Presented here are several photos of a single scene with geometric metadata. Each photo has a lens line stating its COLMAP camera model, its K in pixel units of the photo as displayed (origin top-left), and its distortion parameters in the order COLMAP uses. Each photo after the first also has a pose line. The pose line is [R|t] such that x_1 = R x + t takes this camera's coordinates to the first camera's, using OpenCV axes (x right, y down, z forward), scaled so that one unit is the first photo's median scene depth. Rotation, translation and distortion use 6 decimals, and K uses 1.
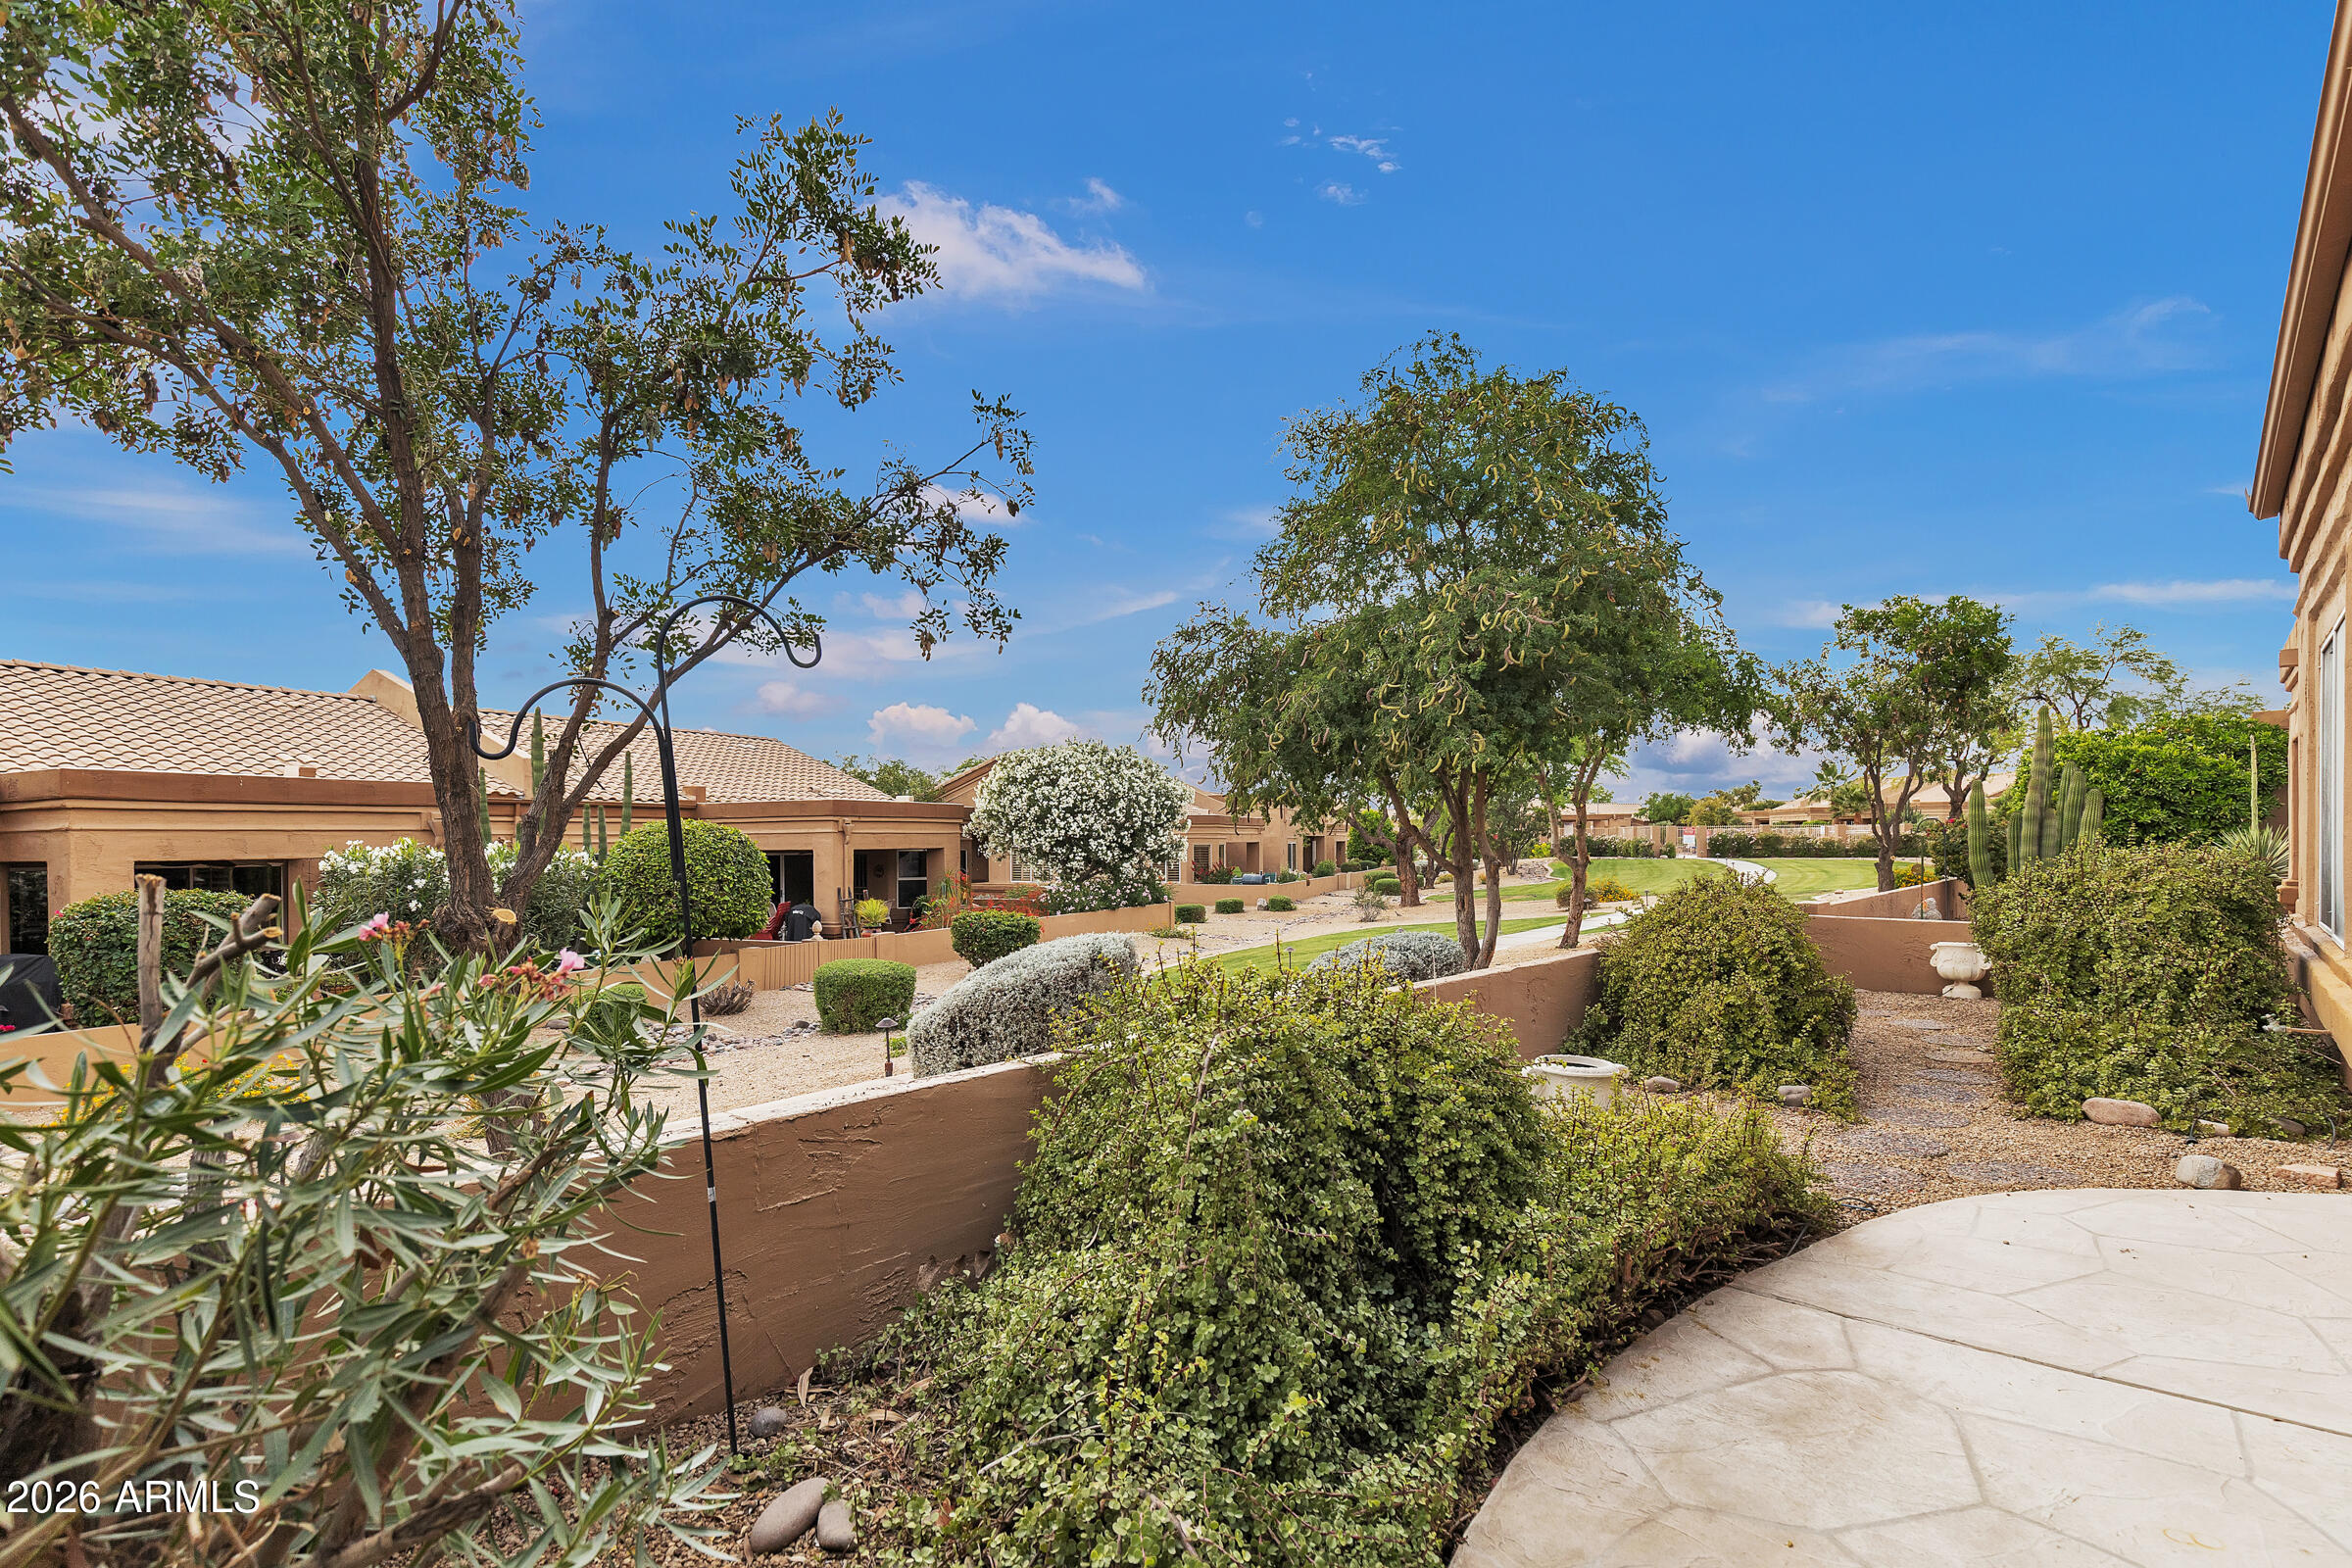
lens RADIAL K [[1073.1, 0, 1185.7], [0, 1073.1, 800.4], [0, 0, 1]] dist [0.007600, -0.000641]
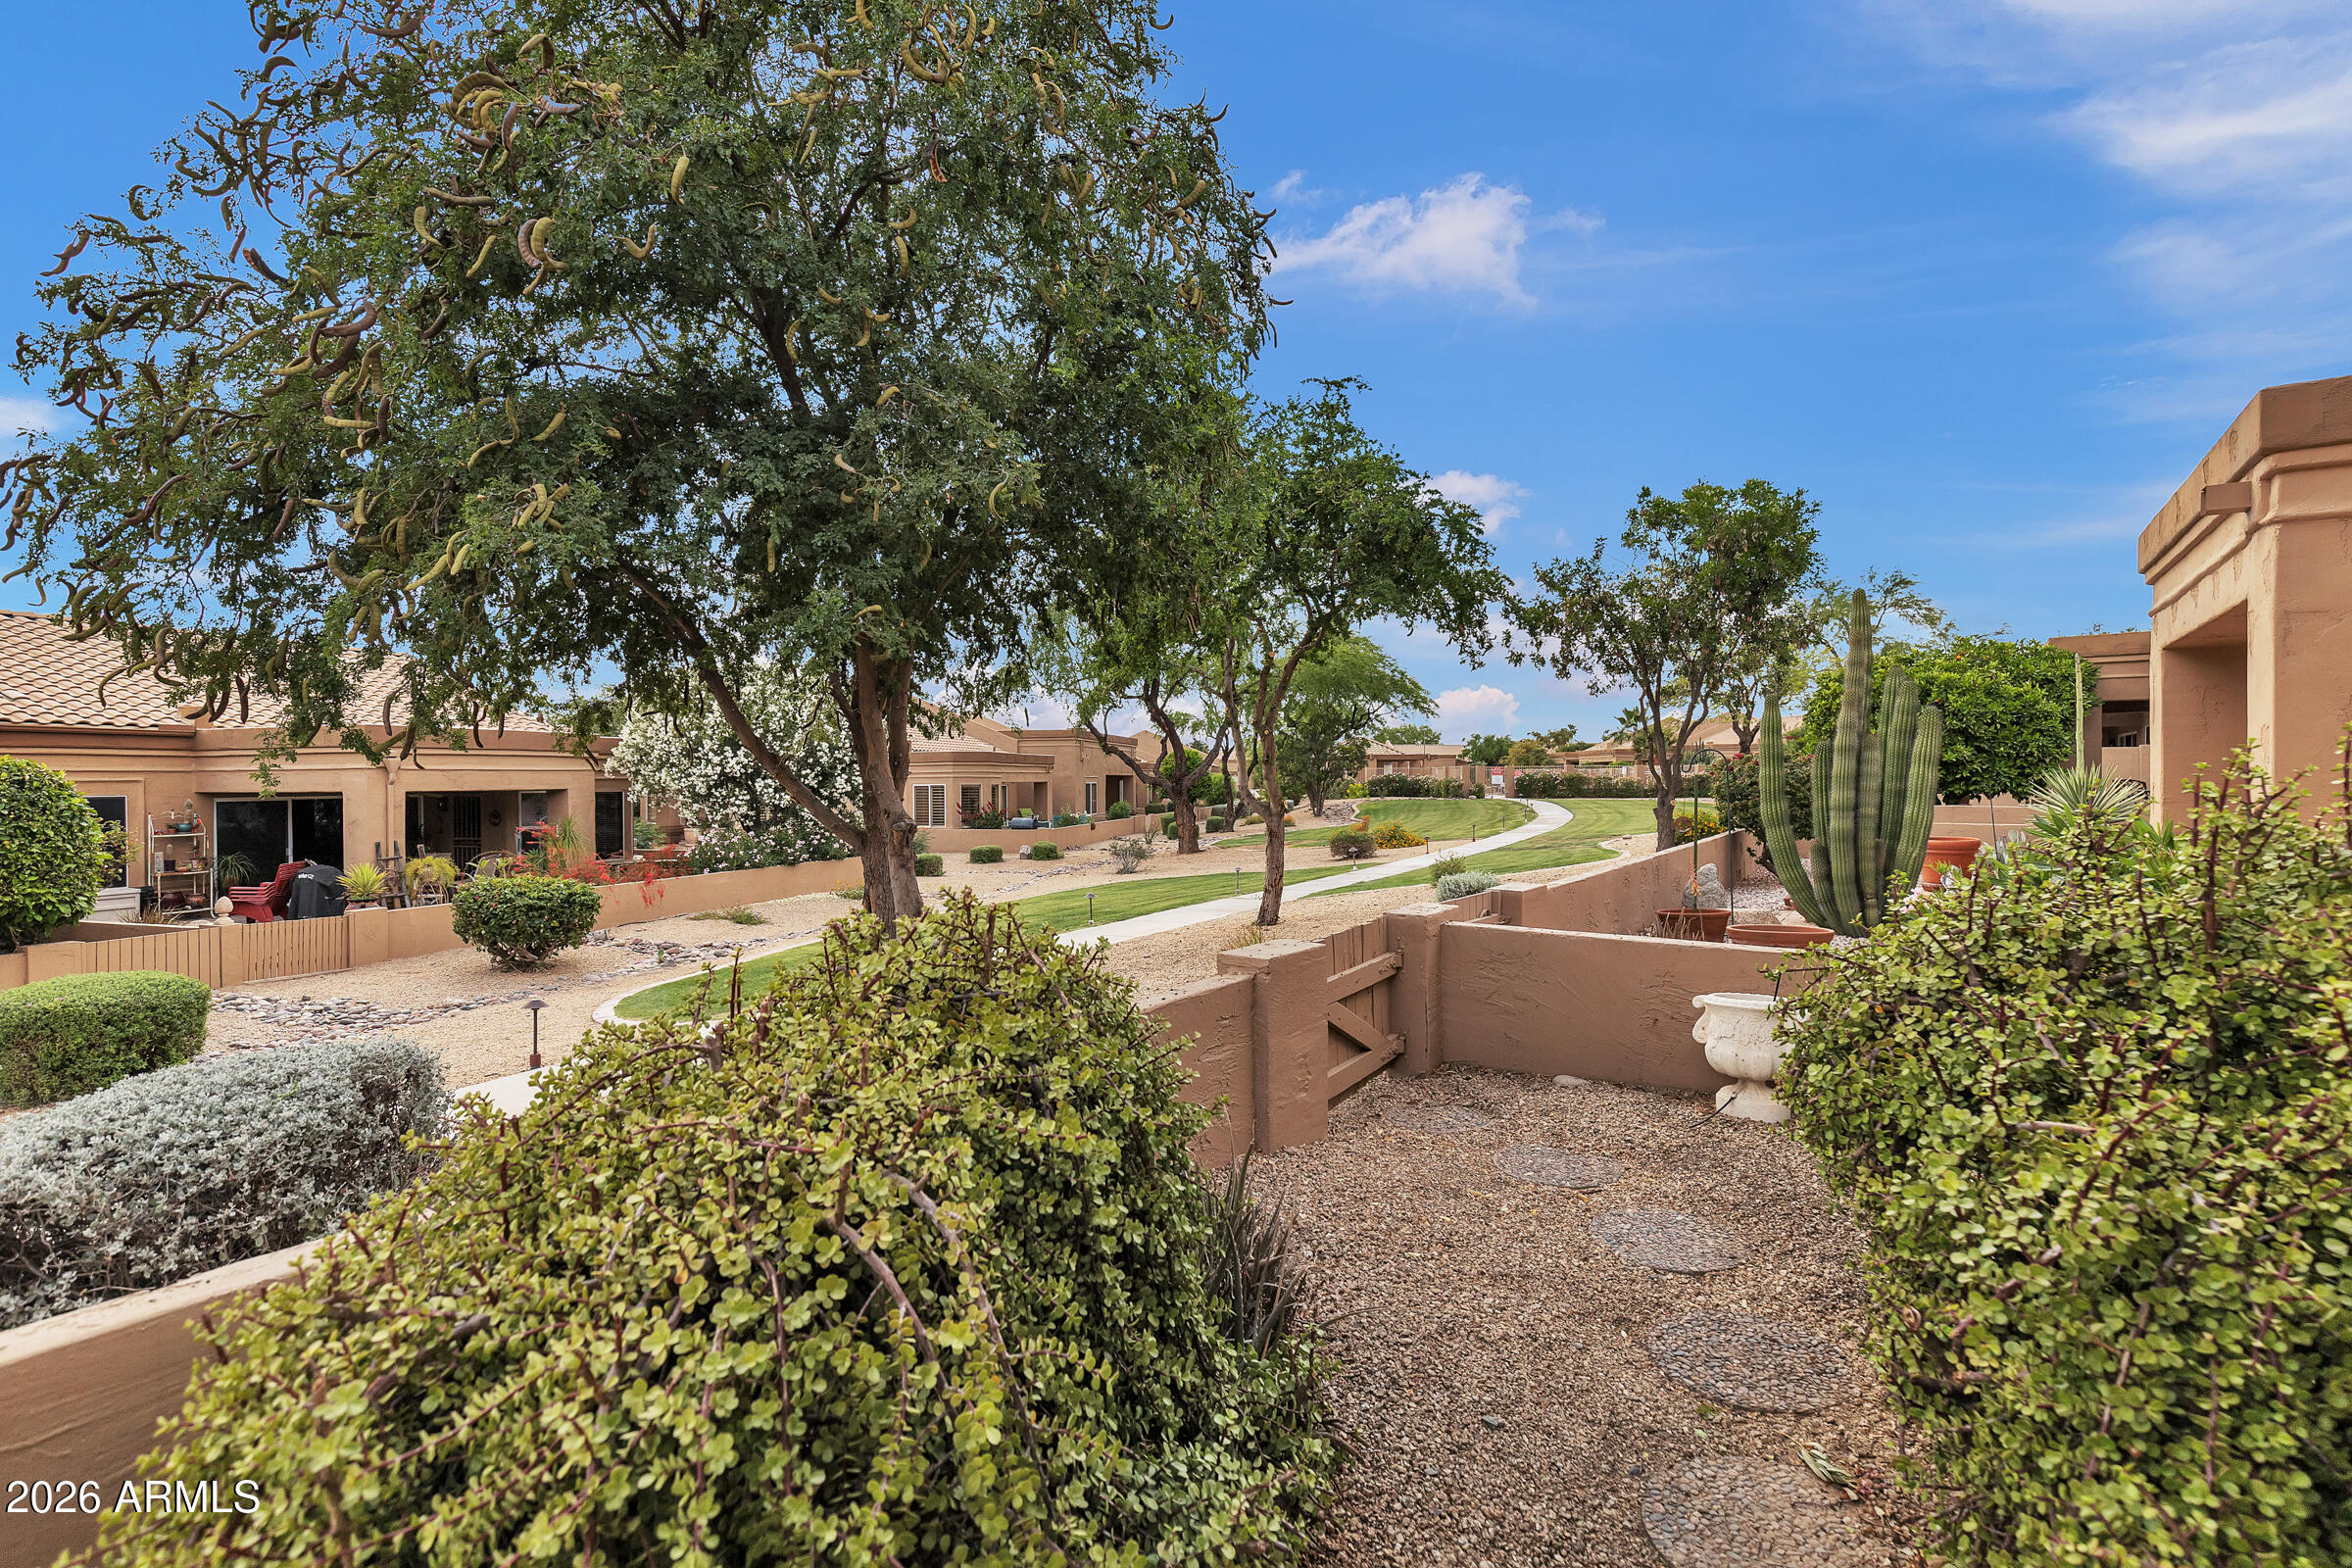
lens RADIAL K [[1073.1, 0, 1170.4], [0, 1073.1, 775.4], [0, 0, 1]] dist [0.007600, -0.000641]
pose [[0.991436, 0.001934, 0.130579, 0.114860], [-0.006243, 0.999449, 0.032596, 0.005582], [-0.130444, -0.033132, 0.990902, 0.161690]]
